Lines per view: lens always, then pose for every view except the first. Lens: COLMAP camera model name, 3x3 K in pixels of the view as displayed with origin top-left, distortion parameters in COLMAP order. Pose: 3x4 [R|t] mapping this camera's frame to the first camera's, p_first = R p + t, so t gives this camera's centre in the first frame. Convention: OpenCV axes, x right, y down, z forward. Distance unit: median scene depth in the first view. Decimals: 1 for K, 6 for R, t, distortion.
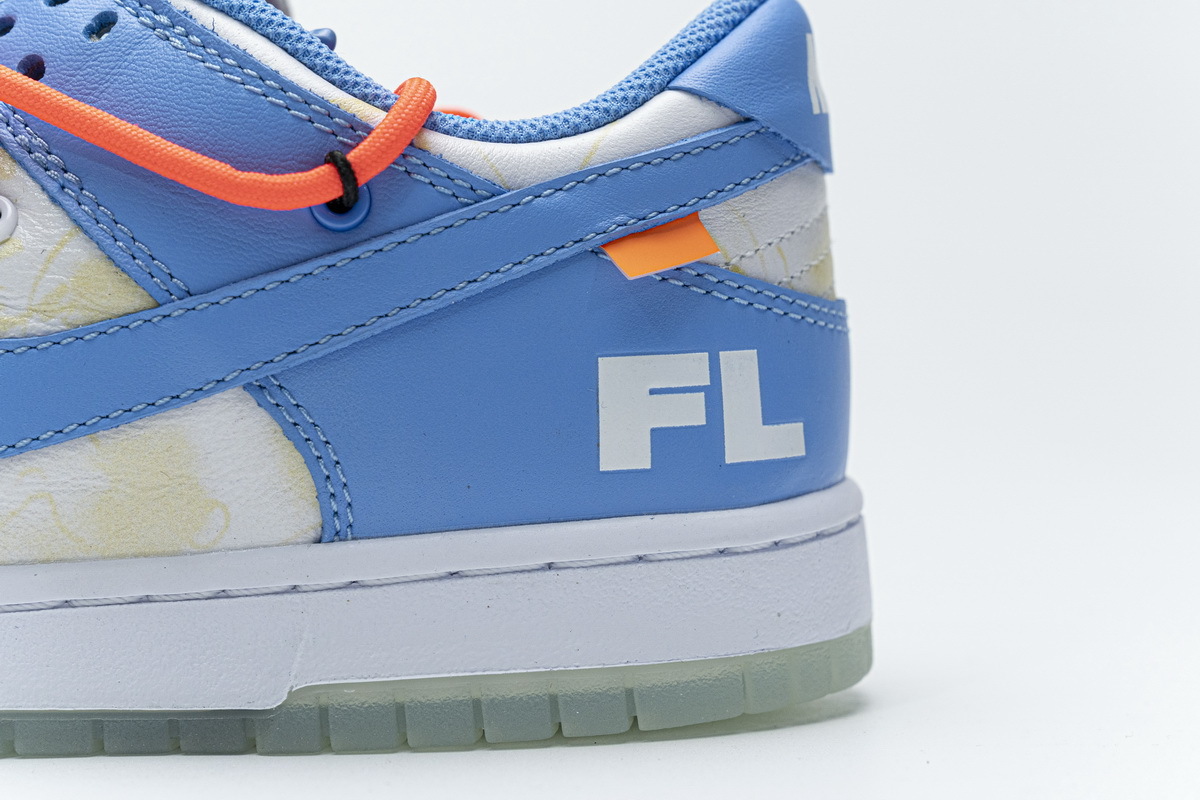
lens RADIAL K [[2402.8, 0, 602.7], [0, 2402.8, 402.6], [0, 0, 1]] dist [0.036261, 0.000000]
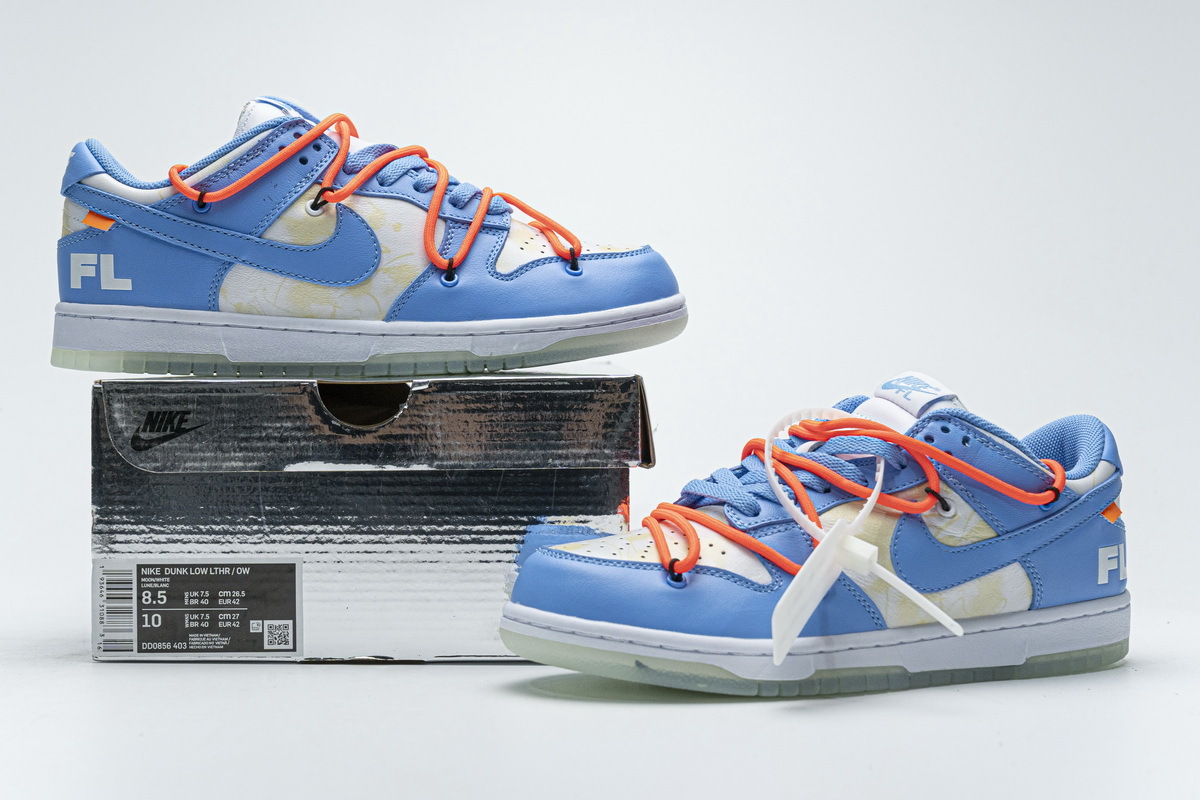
lens RADIAL K [[2011.3, 0, 603.2], [0, 2011.3, 411.1], [0, 0, 1]] dist [0.031451, 0.000000]
pose [[0.879508, 0.010925, 0.475758, -1.843212], [-0.009943, 0.999940, -0.004581, -0.181558], [-0.475780, -0.000701, 0.879564, -1.021787]]
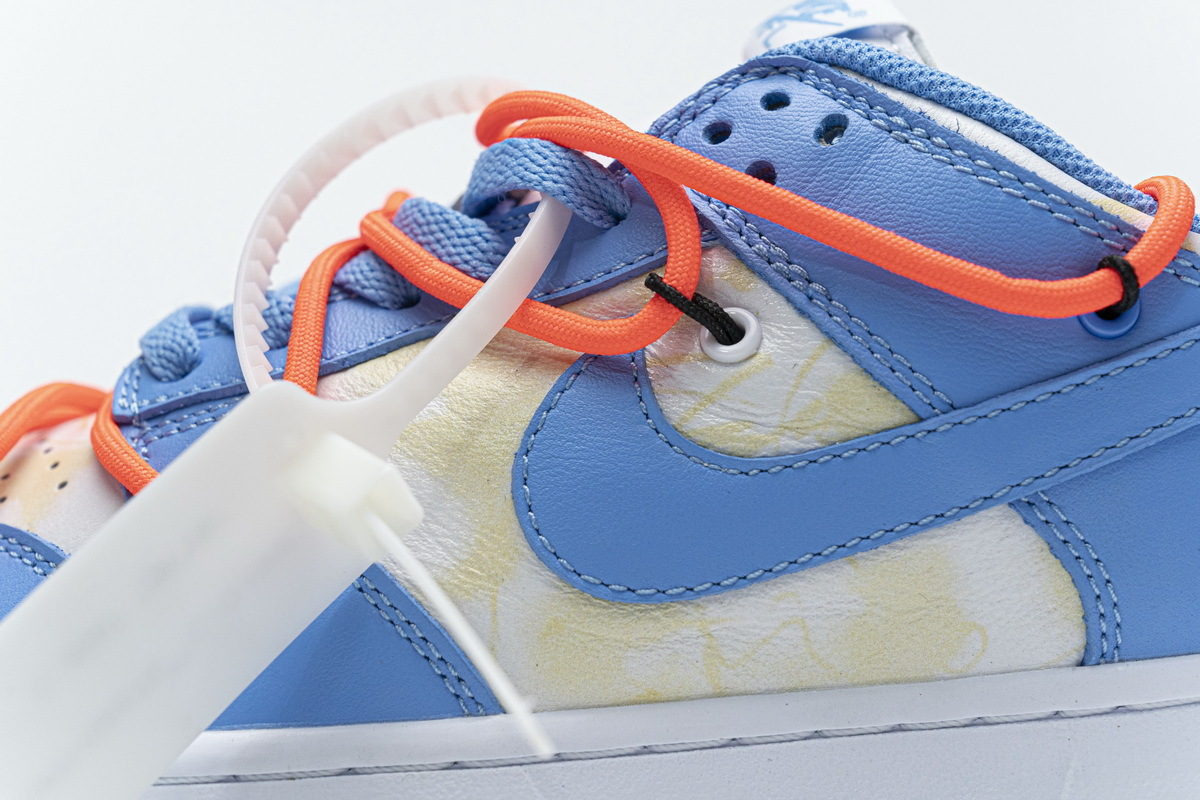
lens RADIAL K [[2402.8, 0, 597.3], [0, 2402.8, 399.1], [0, 0, 1]] dist [0.036261, 0.000000]
pose [[0.999767, -0.019481, -0.009340, -0.300484], [0.019201, 0.999389, -0.029192, -0.023017], [0.009903, 0.029006, 0.999530, 0.043668]]
